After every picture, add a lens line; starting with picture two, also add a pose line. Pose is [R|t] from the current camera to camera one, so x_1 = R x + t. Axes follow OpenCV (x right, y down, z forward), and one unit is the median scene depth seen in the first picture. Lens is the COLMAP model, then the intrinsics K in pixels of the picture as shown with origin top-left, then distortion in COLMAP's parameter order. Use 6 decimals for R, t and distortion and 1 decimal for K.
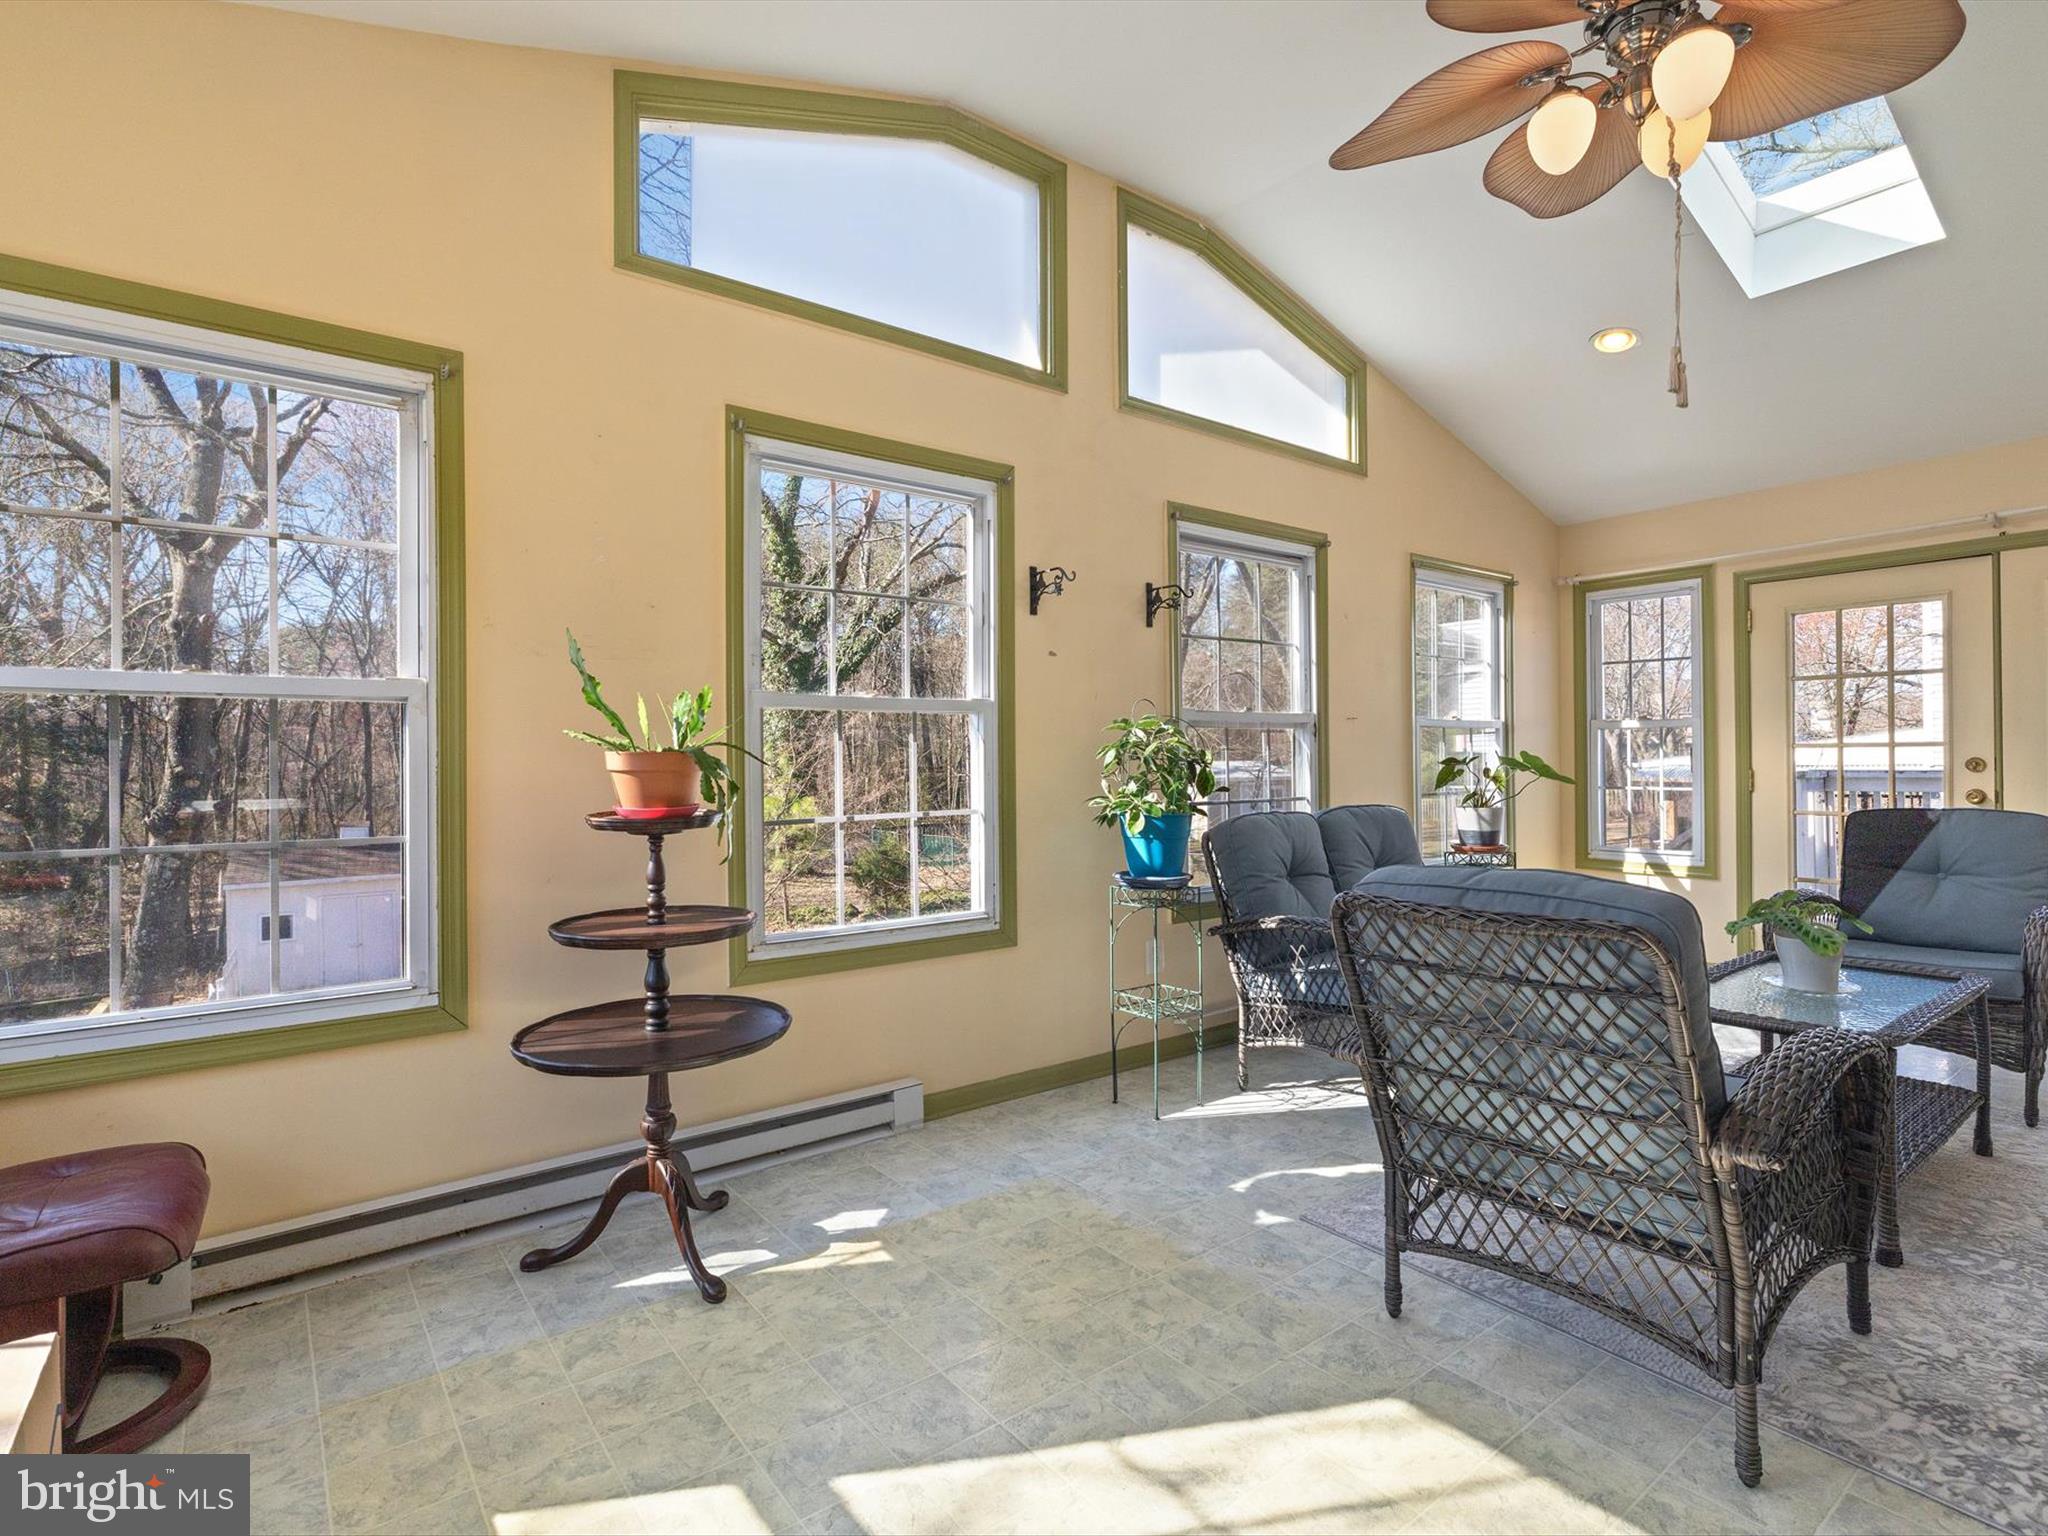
lens RADIAL K [[1007.3, 0, 1024.1], [0, 1007.3, 762.1], [0, 0, 1]] dist [-0.001496, 0.000781]
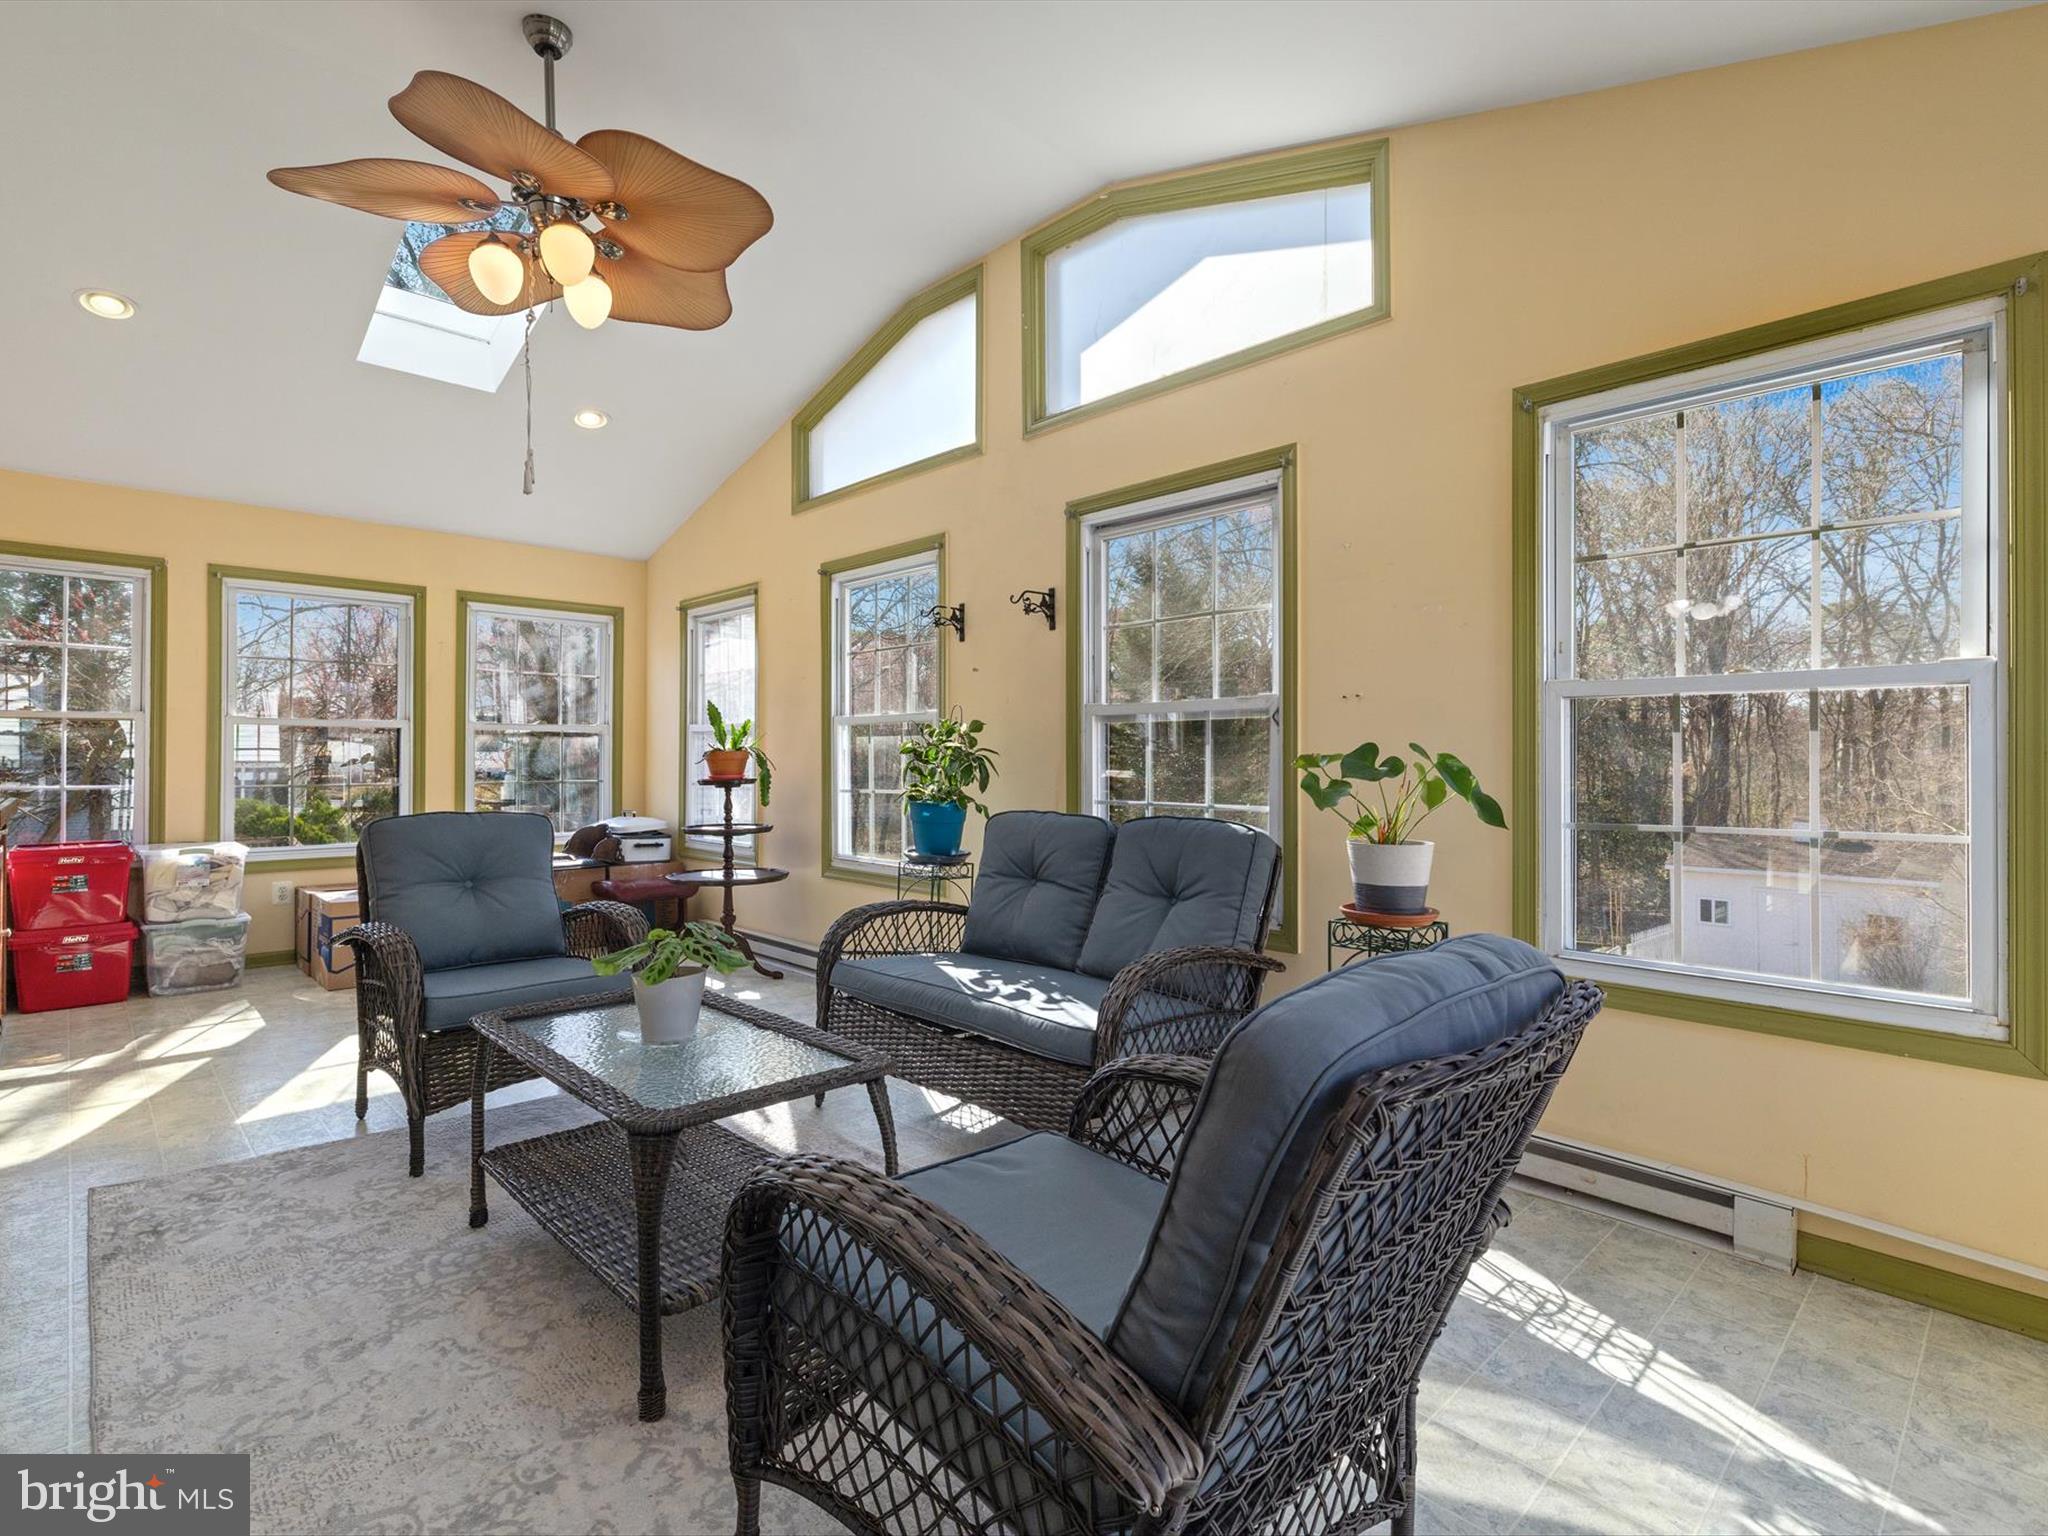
lens RADIAL K [[960.6, 0, 1045.7], [0, 960.6, 750.9], [0, 0, 1]] dist [-0.000224, -0.017014]
pose [[0.136925, 0.001386, -0.990580, 1.062238], [-0.005684, 0.999984, 0.000614, -0.010176], [0.990565, 0.005546, 0.136930, 0.823132]]
